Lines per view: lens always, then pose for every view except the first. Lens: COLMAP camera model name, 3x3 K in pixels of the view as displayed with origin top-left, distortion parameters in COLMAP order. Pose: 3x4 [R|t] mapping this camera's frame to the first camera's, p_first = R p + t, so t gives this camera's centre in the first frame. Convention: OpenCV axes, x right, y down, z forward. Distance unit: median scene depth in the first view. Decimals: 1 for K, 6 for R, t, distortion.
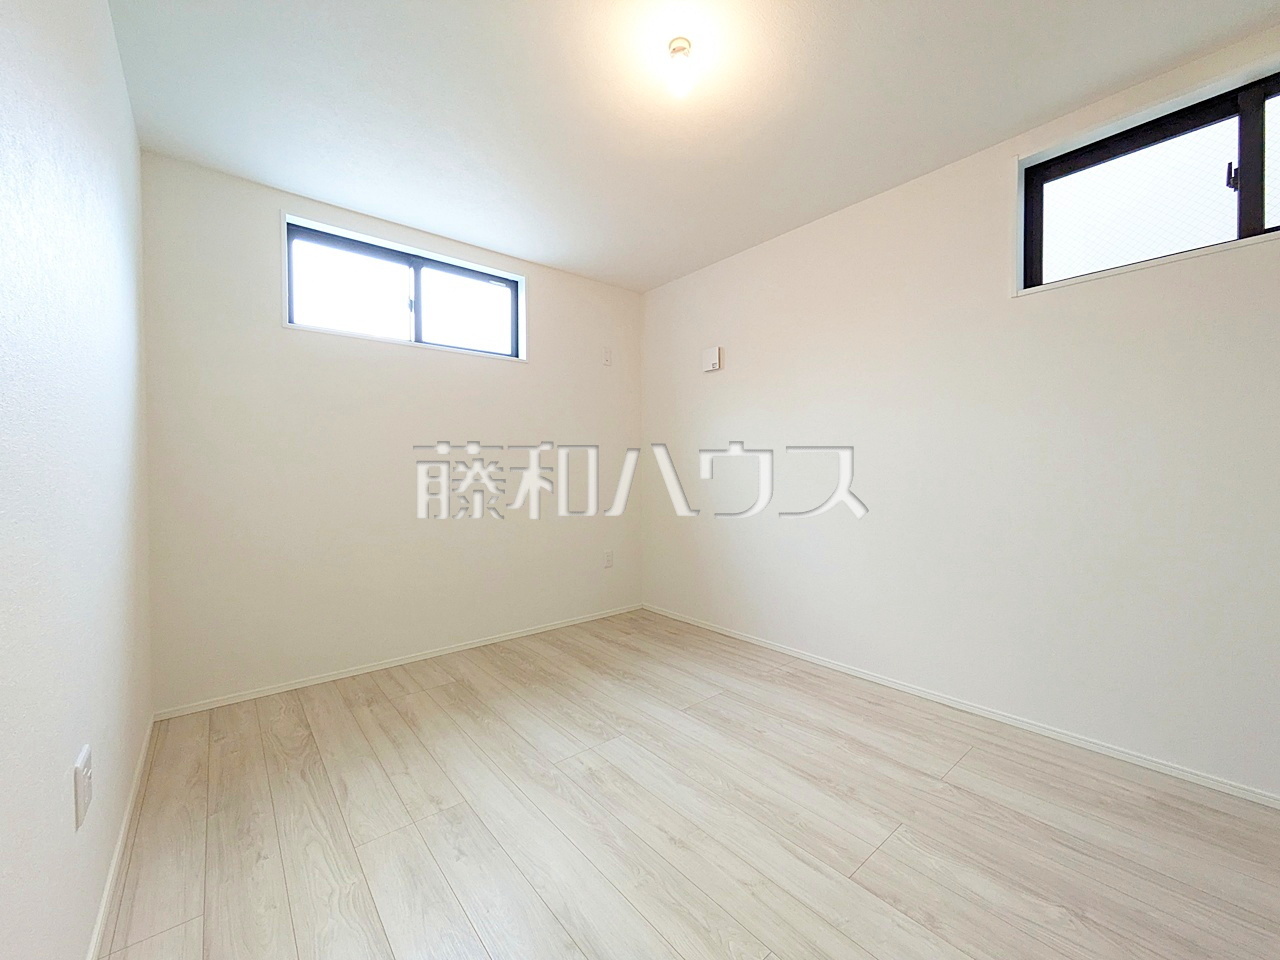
lens RADIAL K [[507.3, 0, 640.8], [0, 507.3, 476.7], [0, 0, 1]] dist [0.002957, 0.000465]
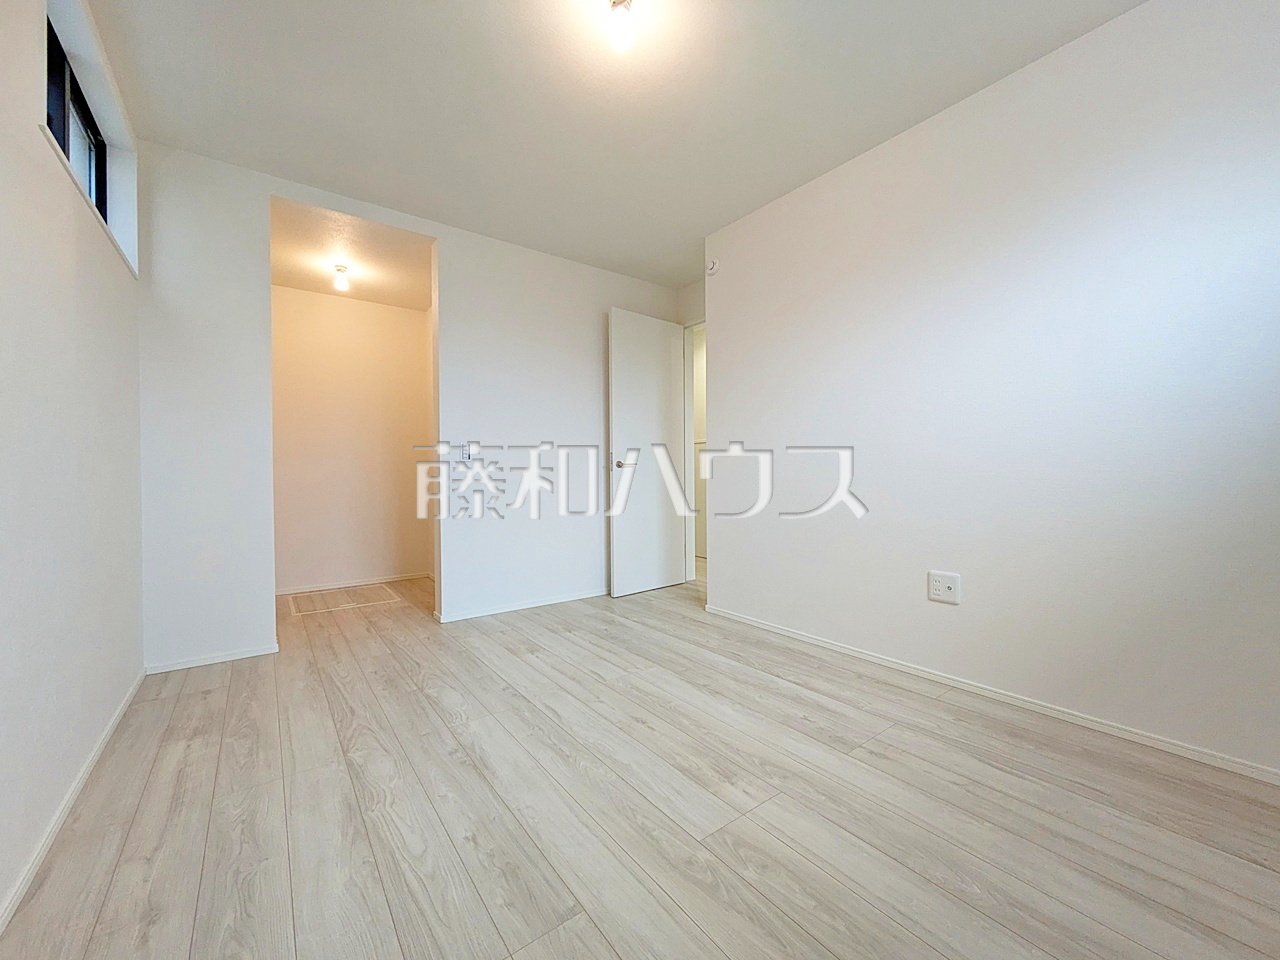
lens RADIAL K [[507.3, 0, 640.4], [0, 507.3, 478.0], [0, 0, 1]] dist [0.002957, 0.000465]
pose [[-0.998487, 0.011817, 0.053702, -0.003383], [0.012951, 0.999700, 0.020803, 0.070706], [-0.053440, 0.021467, -0.998340, 1.885149]]
